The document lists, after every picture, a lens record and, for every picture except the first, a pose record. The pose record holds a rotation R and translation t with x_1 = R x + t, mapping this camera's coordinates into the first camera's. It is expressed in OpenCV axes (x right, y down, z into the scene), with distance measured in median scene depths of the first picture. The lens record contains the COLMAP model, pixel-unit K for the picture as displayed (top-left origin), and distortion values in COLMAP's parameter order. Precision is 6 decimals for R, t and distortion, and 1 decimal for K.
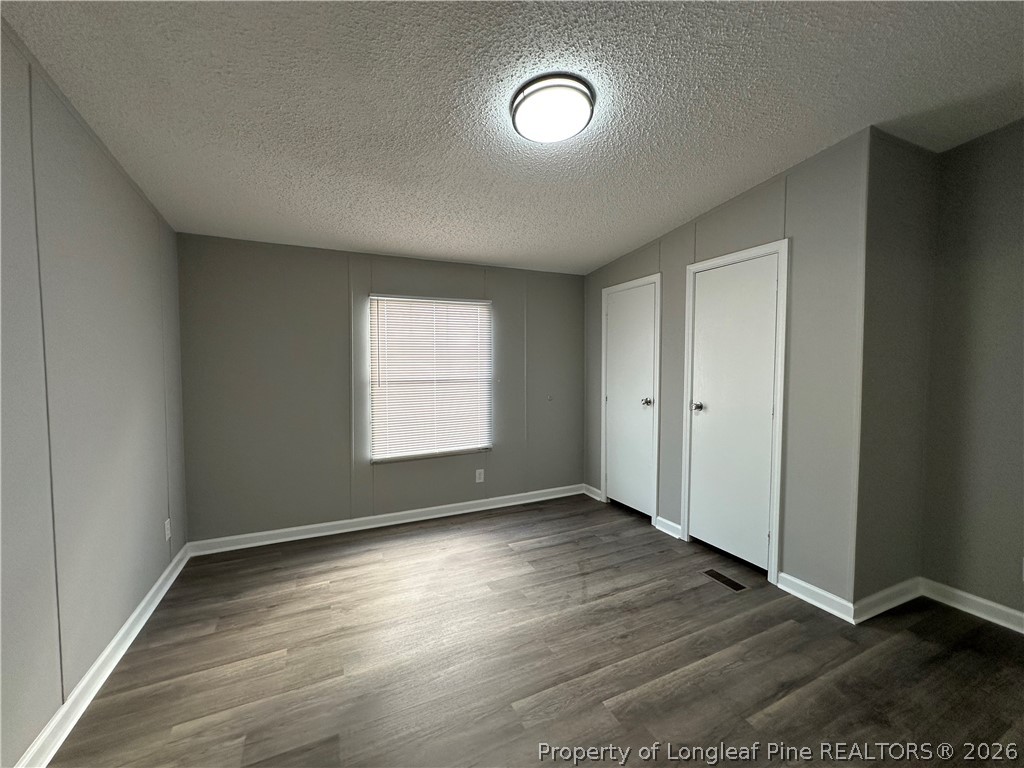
lens RADIAL K [[408.2, 0, 512.0], [0, 408.2, 384.0], [0, 0, 1]] dist [-0.003378, -0.000141]
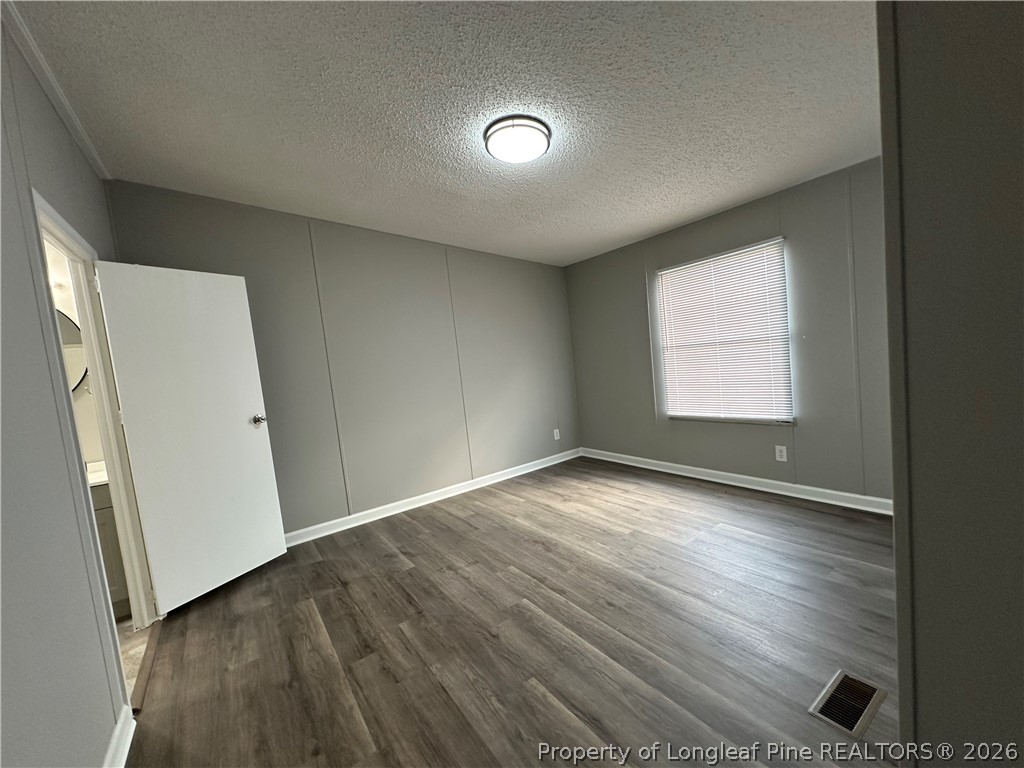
lens RADIAL K [[408.2, 0, 512.0], [0, 408.2, 384.0], [0, 0, 1]] dist [-0.003378, -0.000141]
pose [[0.177953, 0.051830, -0.982673, 0.888945], [0.063525, 0.995924, 0.064032, -0.005314], [0.981986, -0.073819, 0.173935, 0.461754]]
